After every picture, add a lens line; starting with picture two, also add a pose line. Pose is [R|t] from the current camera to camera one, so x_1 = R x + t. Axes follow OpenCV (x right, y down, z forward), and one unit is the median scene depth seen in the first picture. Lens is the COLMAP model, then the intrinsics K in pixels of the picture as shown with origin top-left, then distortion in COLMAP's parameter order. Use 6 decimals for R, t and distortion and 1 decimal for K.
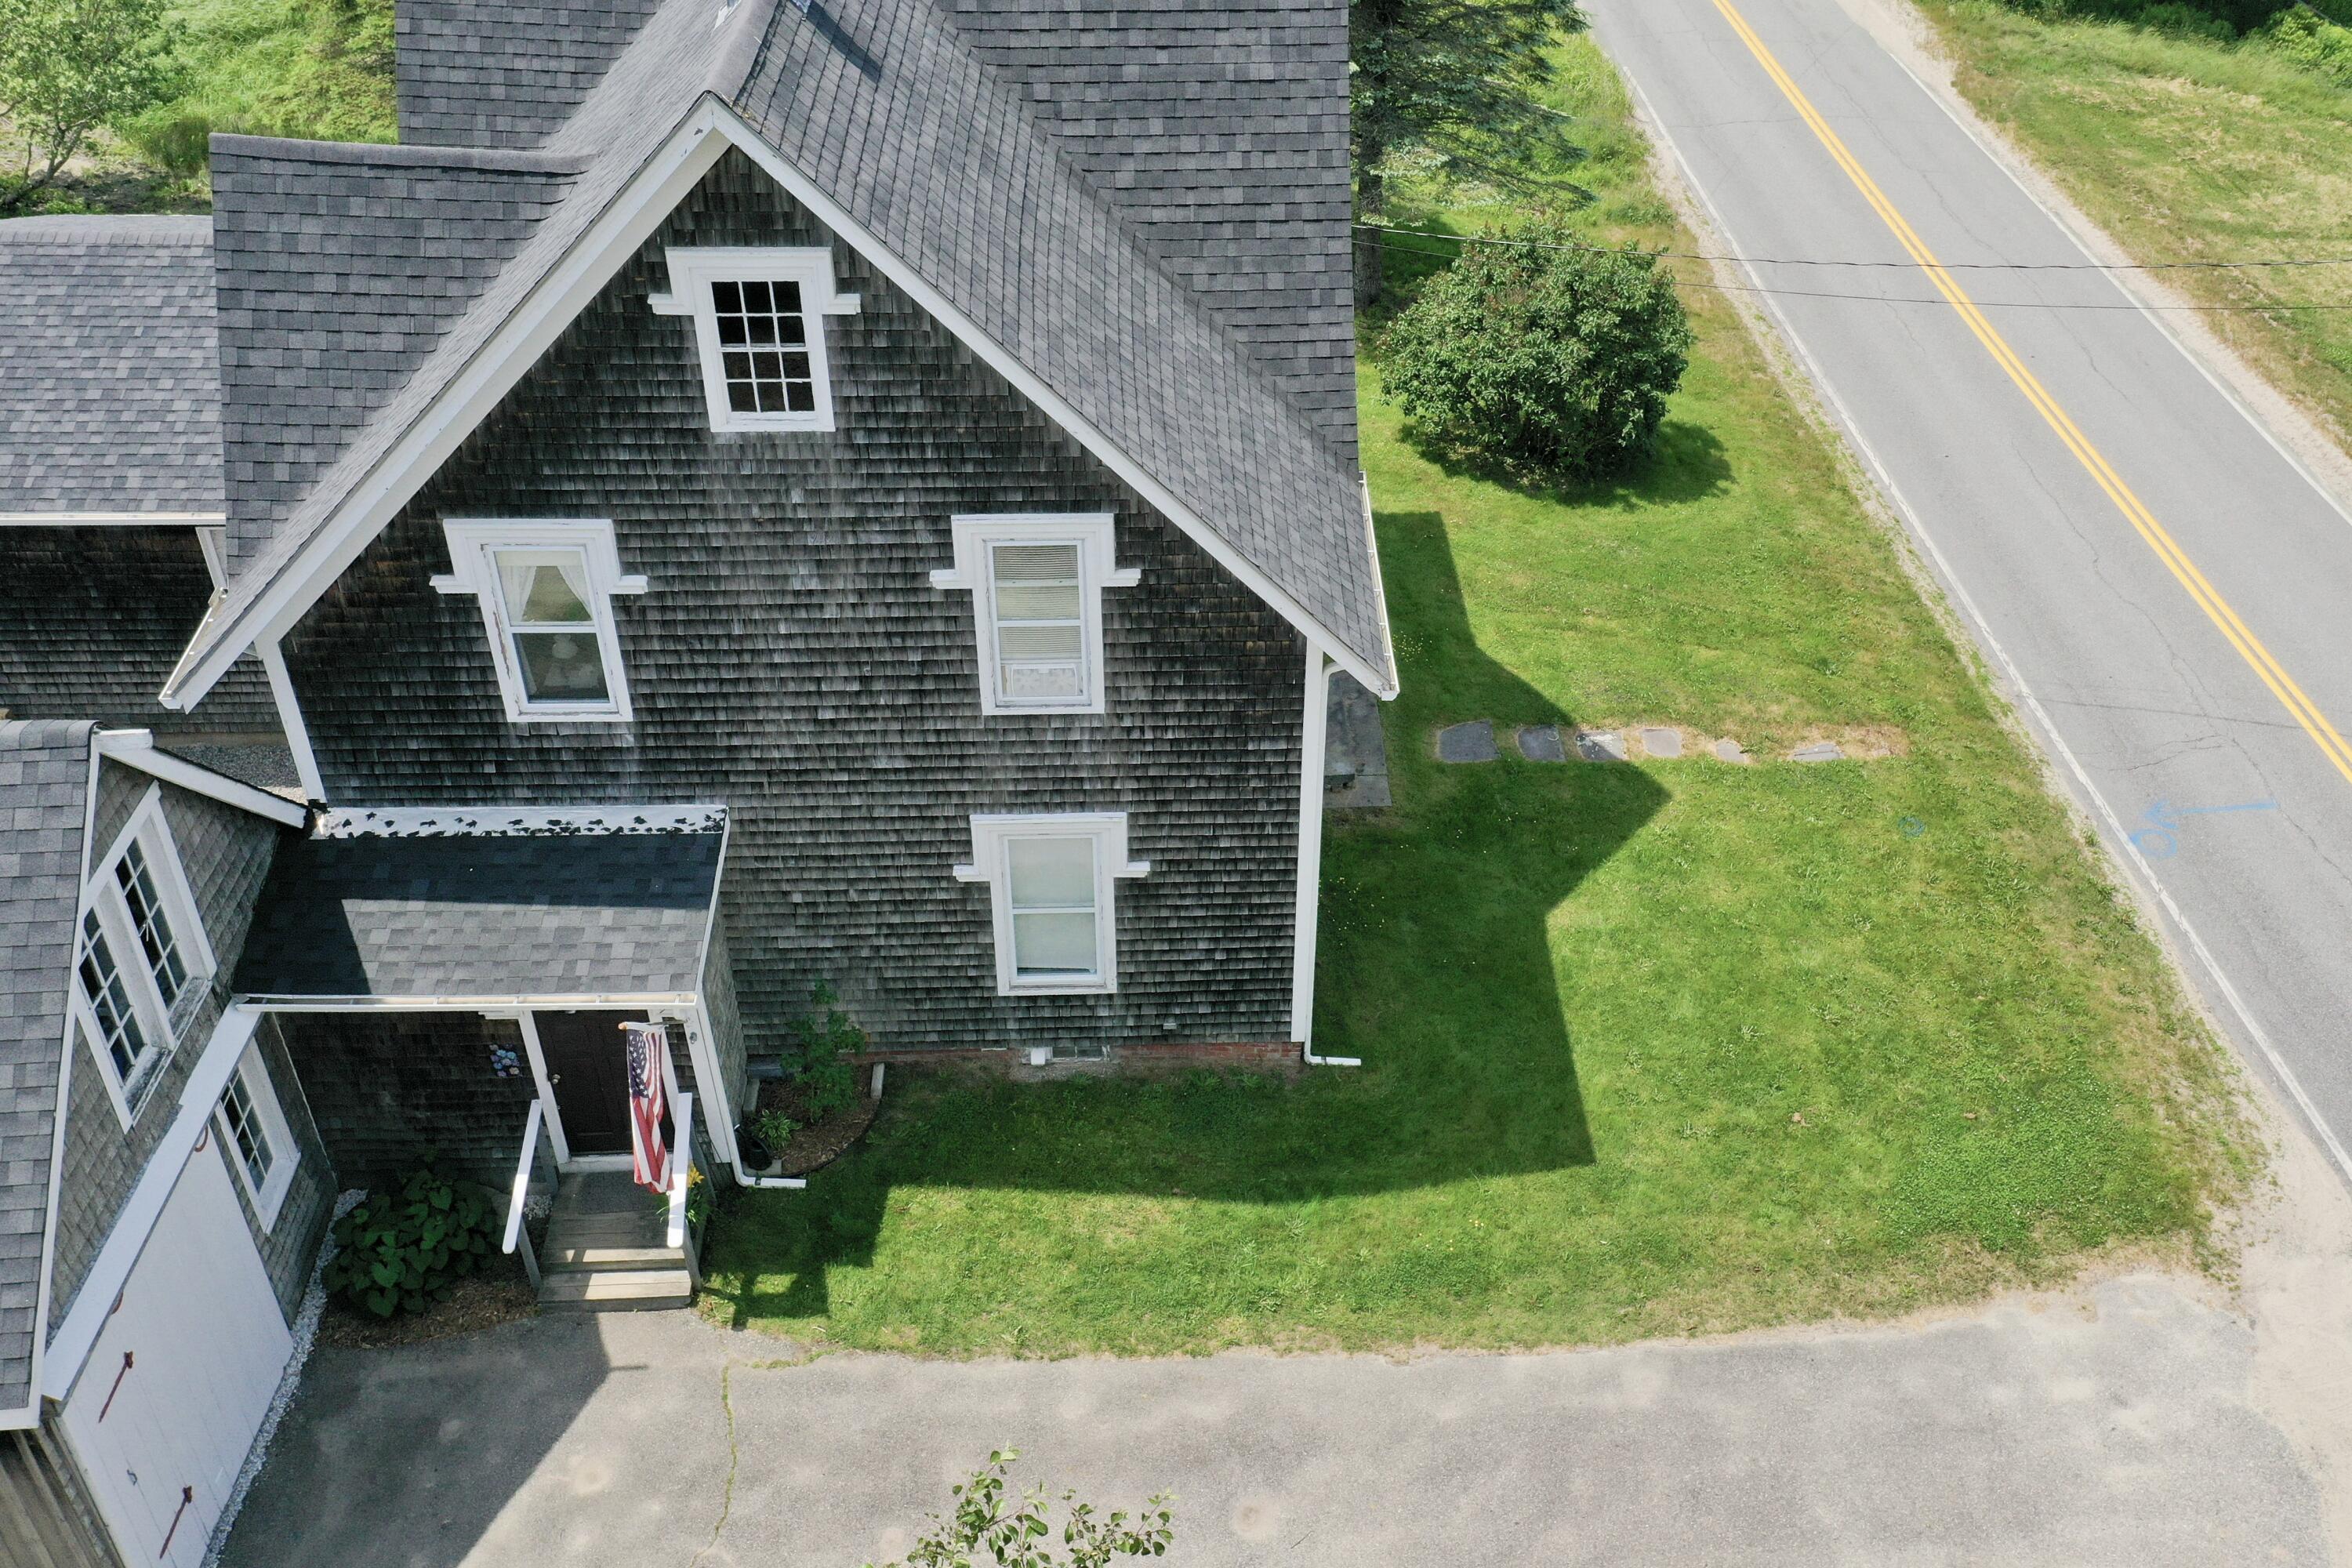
lens RADIAL K [[1826.9, 0, 1176.0], [0, 1826.9, 784.0], [0, 0, 1]] dist [0.006861, 0.006214]
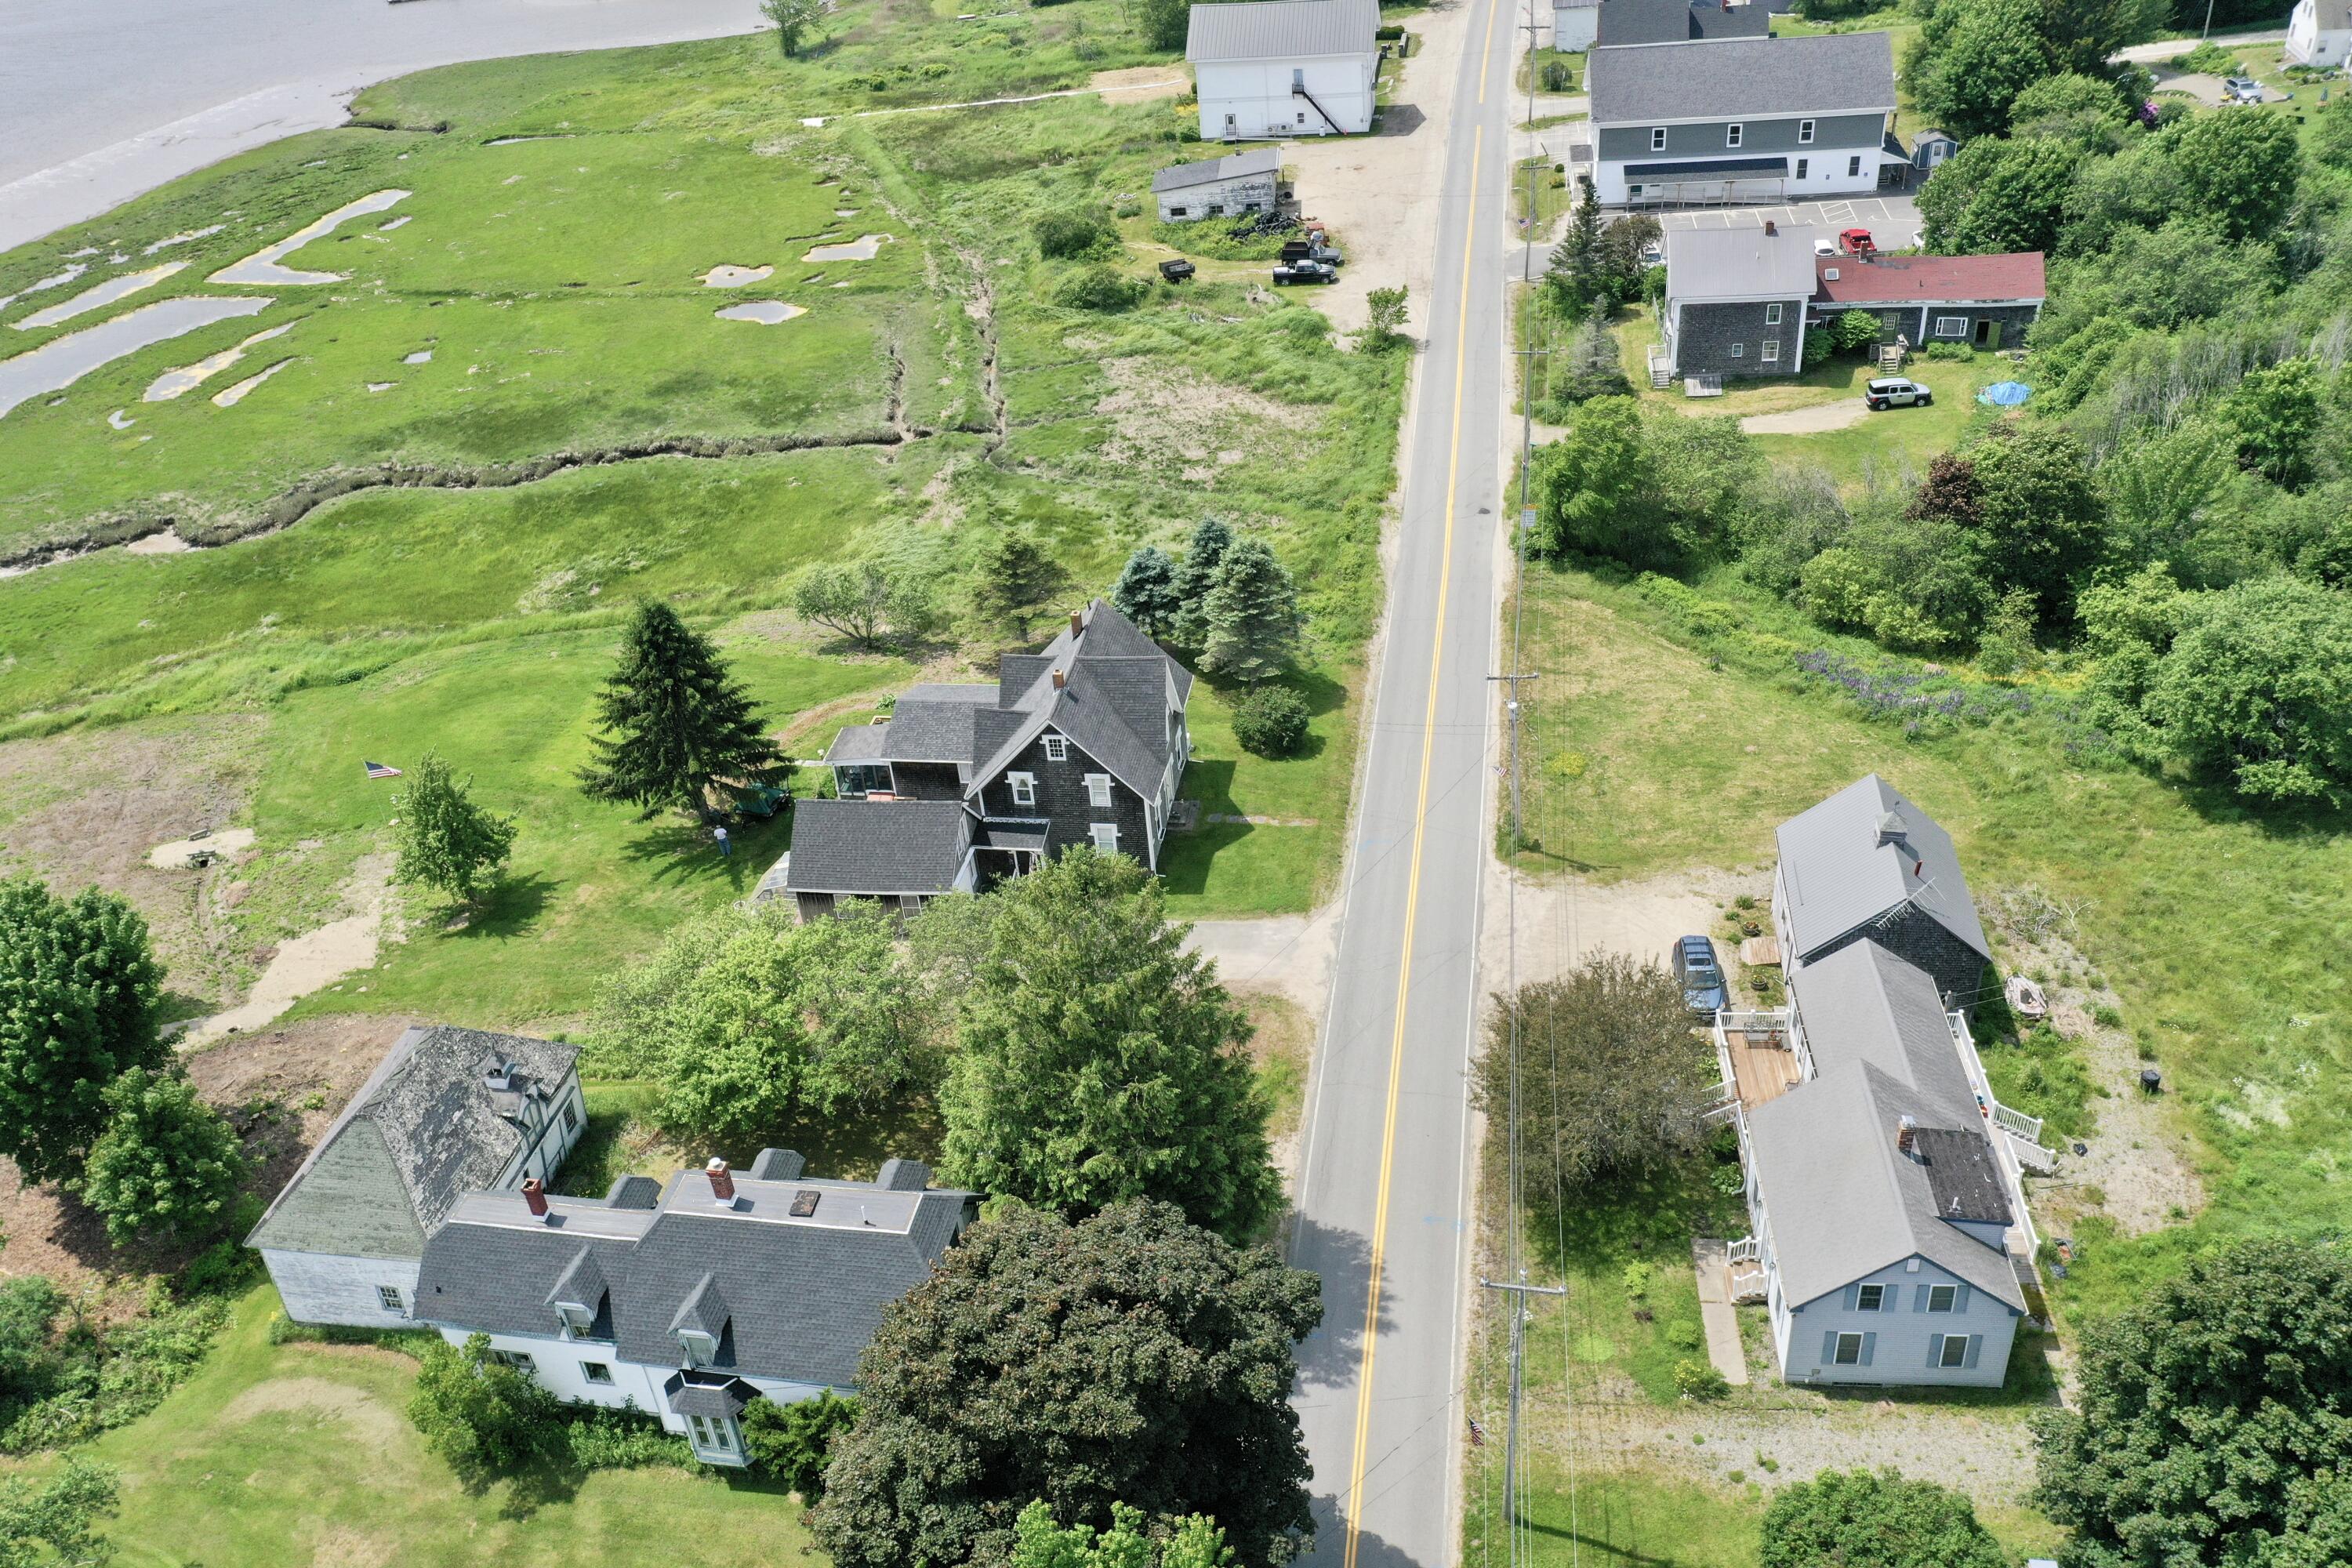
lens RADIAL K [[1826.9, 0, 1176.0], [0, 1826.9, 784.0], [0, 0, 1]] dist [0.006861, 0.006214]
pose [[0.968648, 0.039260, -0.245317, 1.637795], [-0.053635, 0.997196, -0.052192, 0.188082], [0.242580, 0.063714, 0.968037, -4.745110]]
